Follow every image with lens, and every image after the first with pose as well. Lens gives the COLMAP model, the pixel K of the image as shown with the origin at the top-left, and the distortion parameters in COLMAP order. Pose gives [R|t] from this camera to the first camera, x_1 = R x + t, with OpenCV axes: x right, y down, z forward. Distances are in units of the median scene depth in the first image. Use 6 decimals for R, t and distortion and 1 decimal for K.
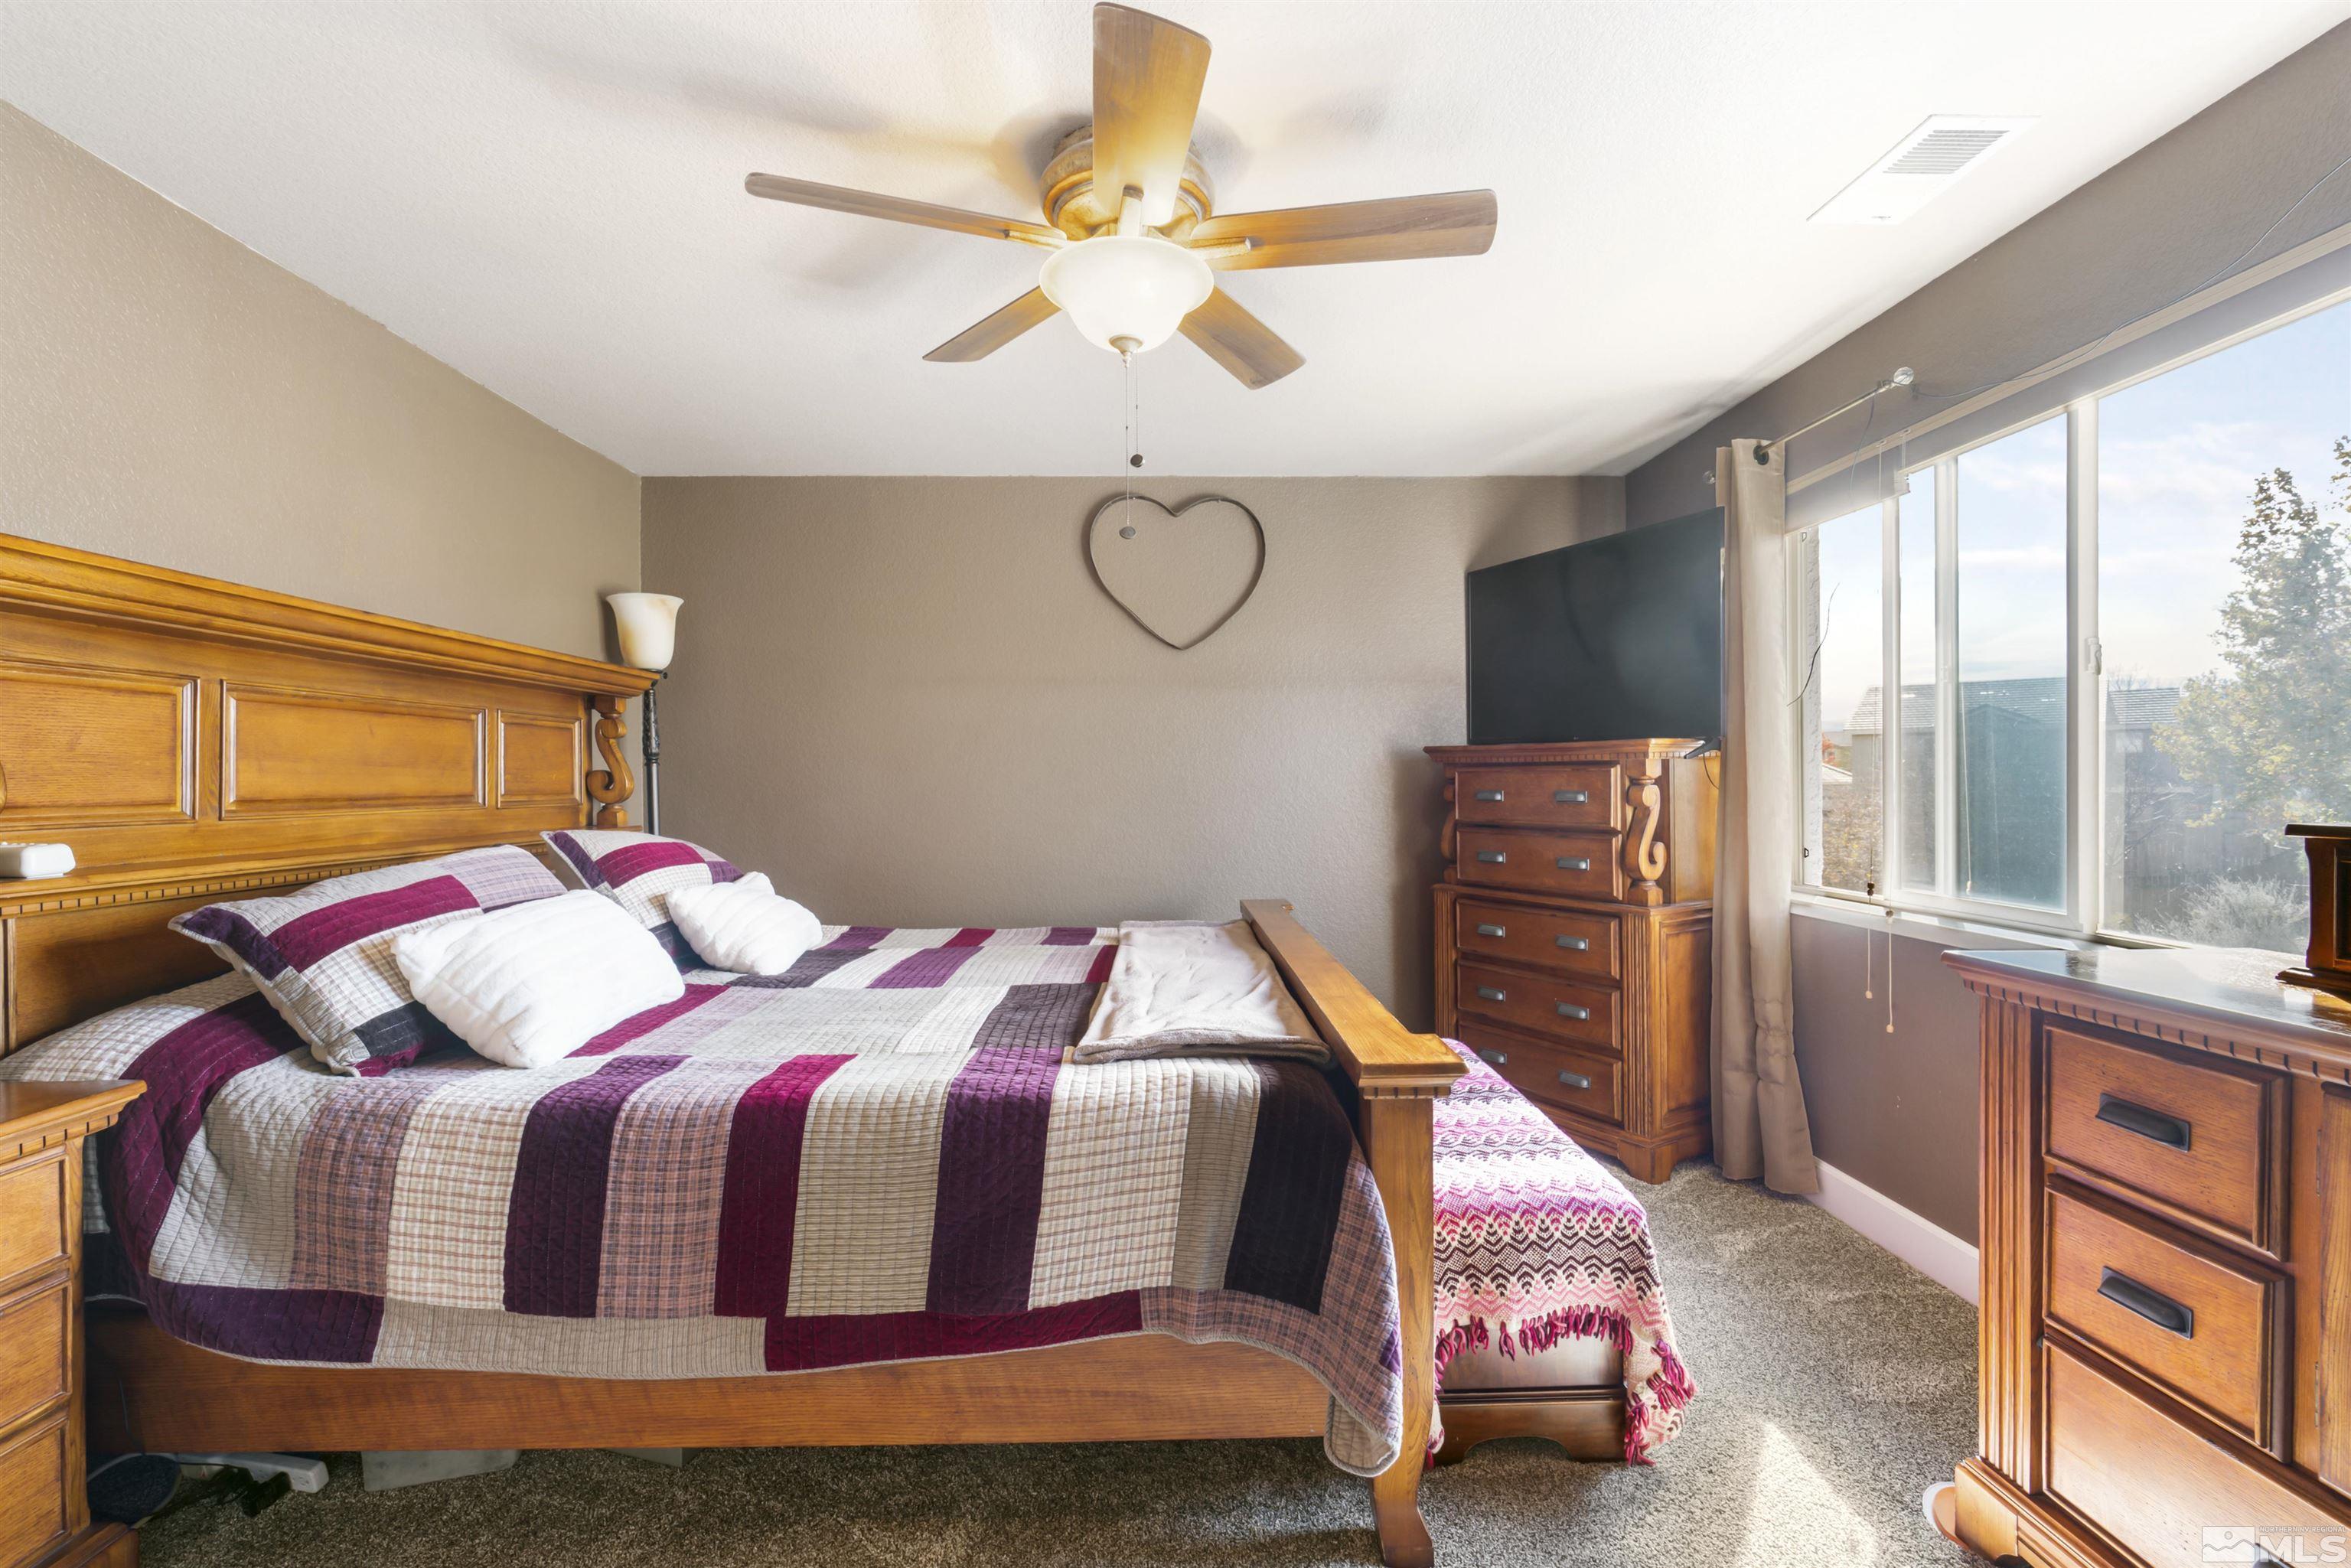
lens RADIAL K [[1059.3, 0, 1165.5], [0, 1059.3, 784.3], [0, 0, 1]] dist [-0.011651, 0.004293]
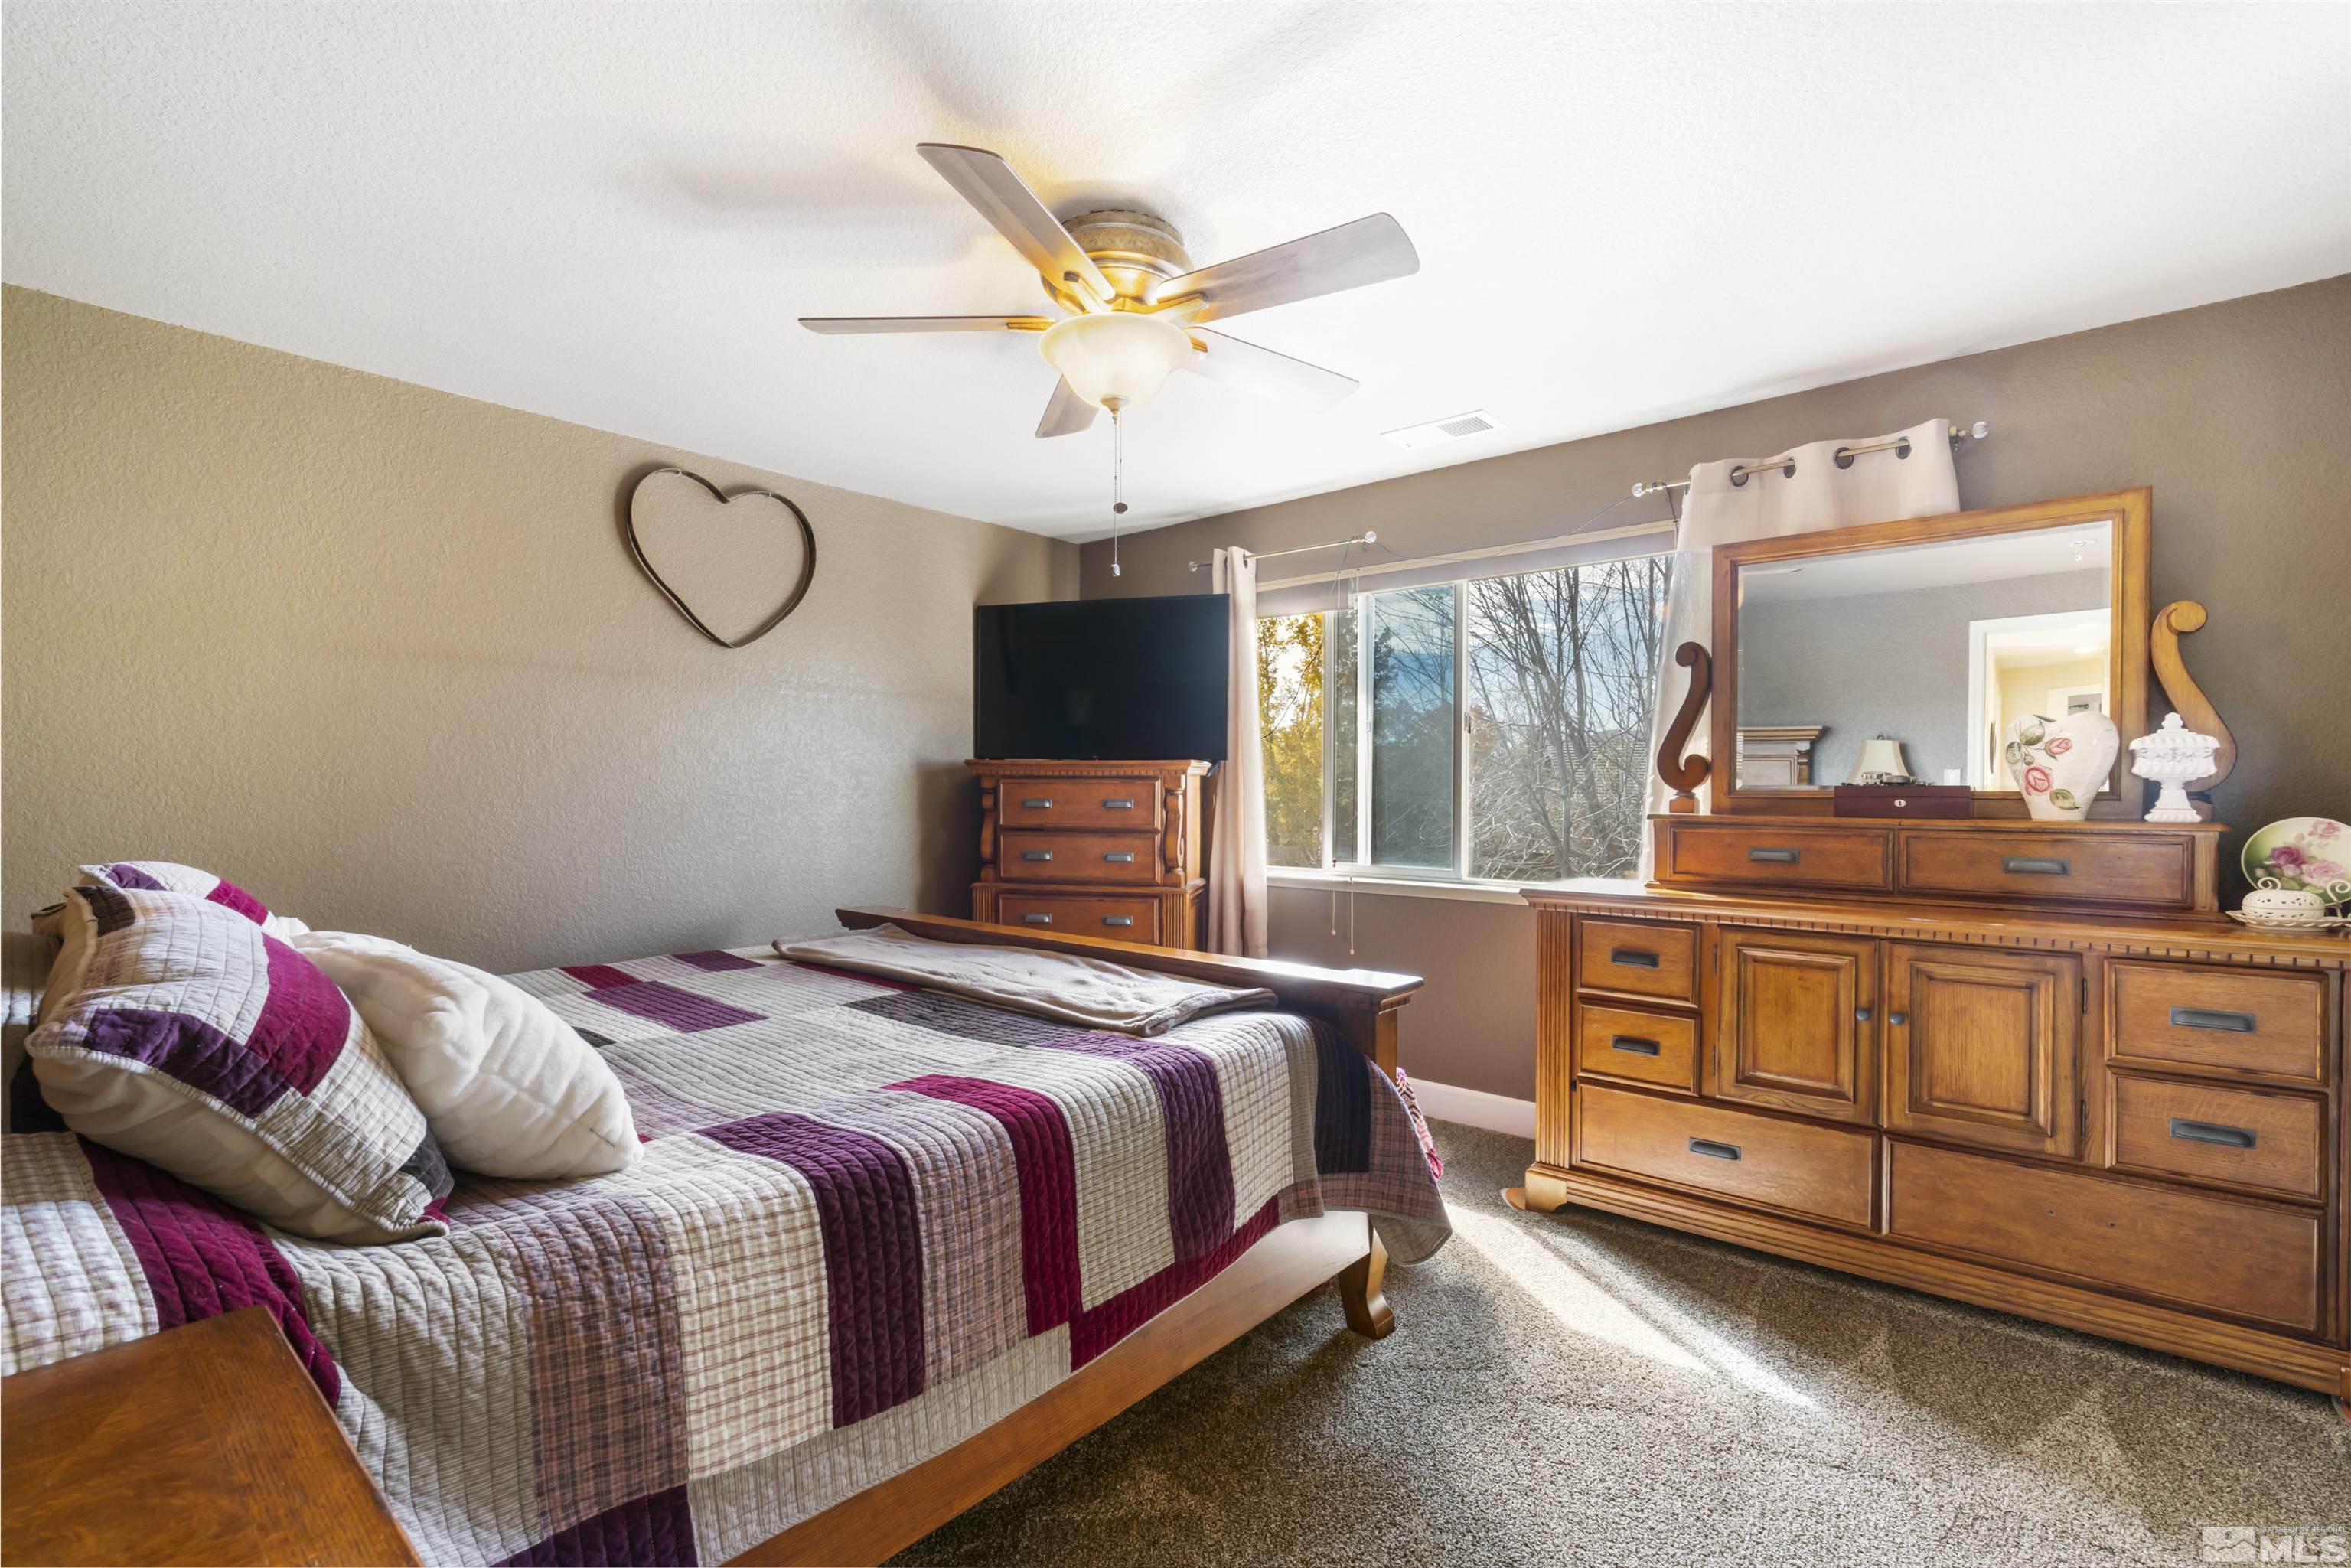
lens RADIAL K [[1059.3, 0, 1156.2], [0, 1059.3, 788.9], [0, 0, 1]] dist [-0.011651, 0.004293]
pose [[0.673755, 0.007282, 0.738919, -1.047268], [-0.003210, 0.999971, -0.006928, 0.005208], [-0.738948, 0.002296, 0.673759, 0.253933]]
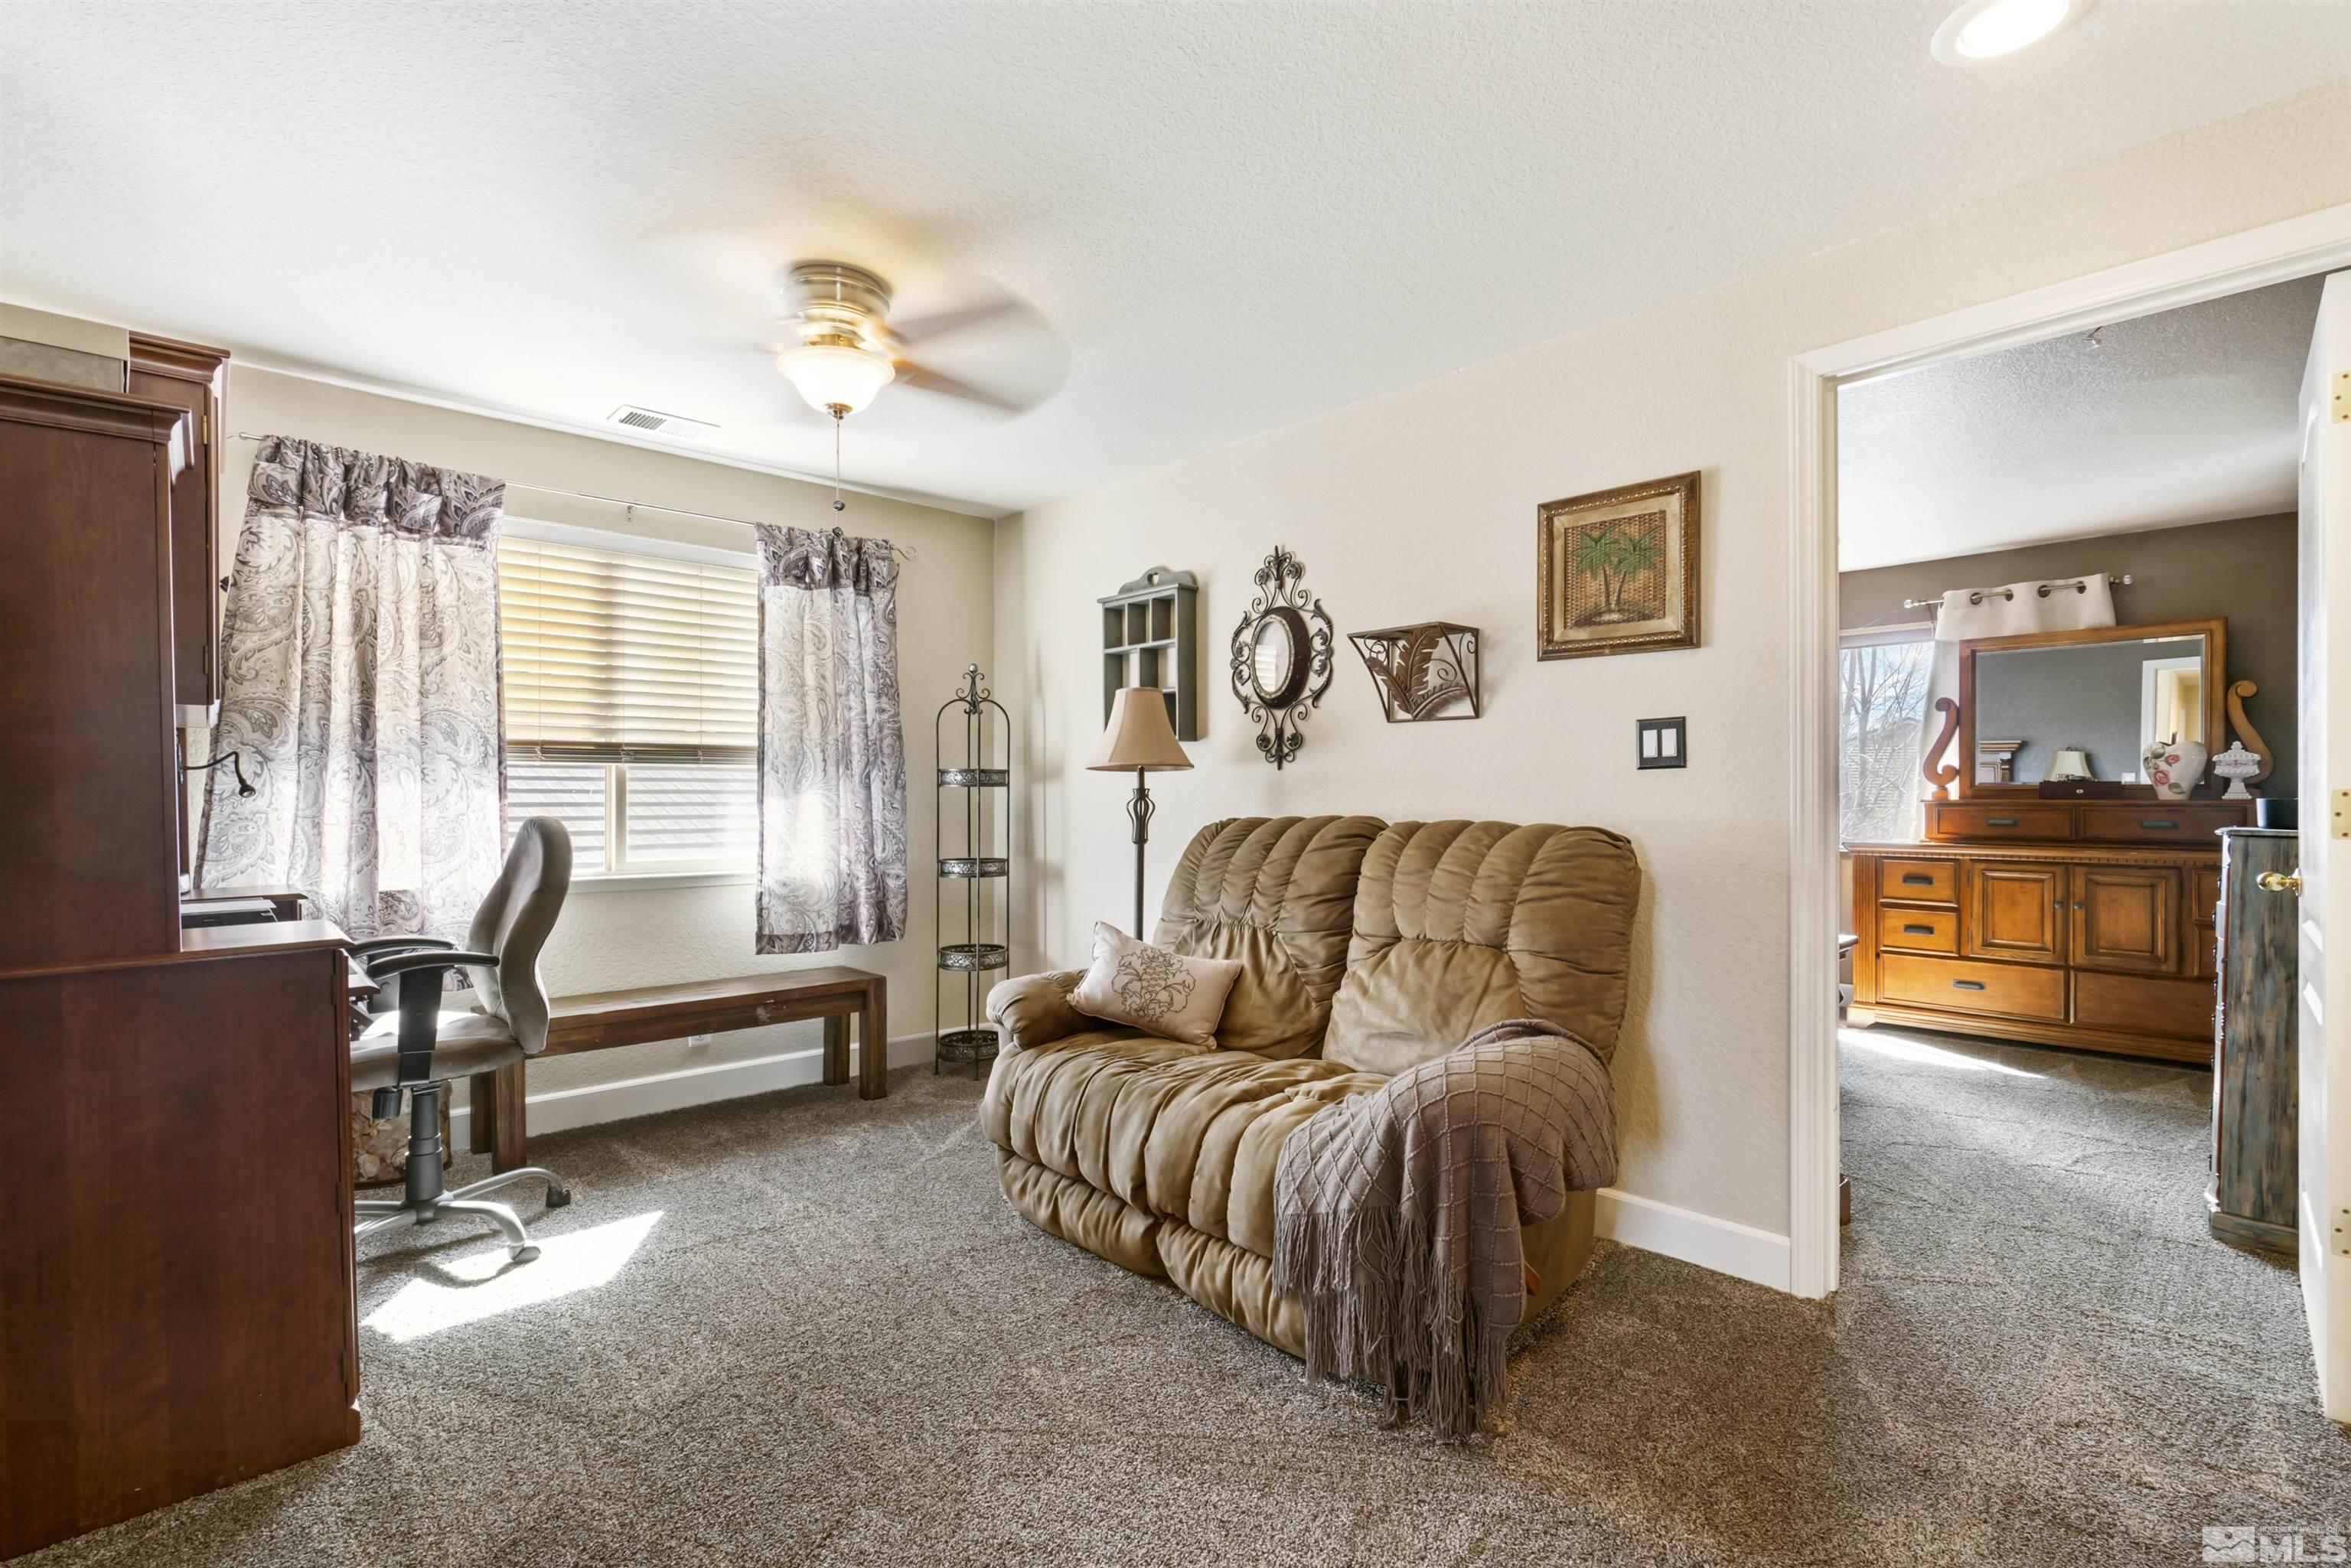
lens RADIAL K [[1059.3, 0, 1174.0], [0, 1059.3, 792.0], [0, 0, 1]] dist [-0.011651, 0.004293]
pose [[0.746695, 0.008621, 0.665111, -2.896329], [-0.001448, 0.999935, -0.011335, 0.052335], [-0.665165, 0.007501, 0.746659, -0.008678]]
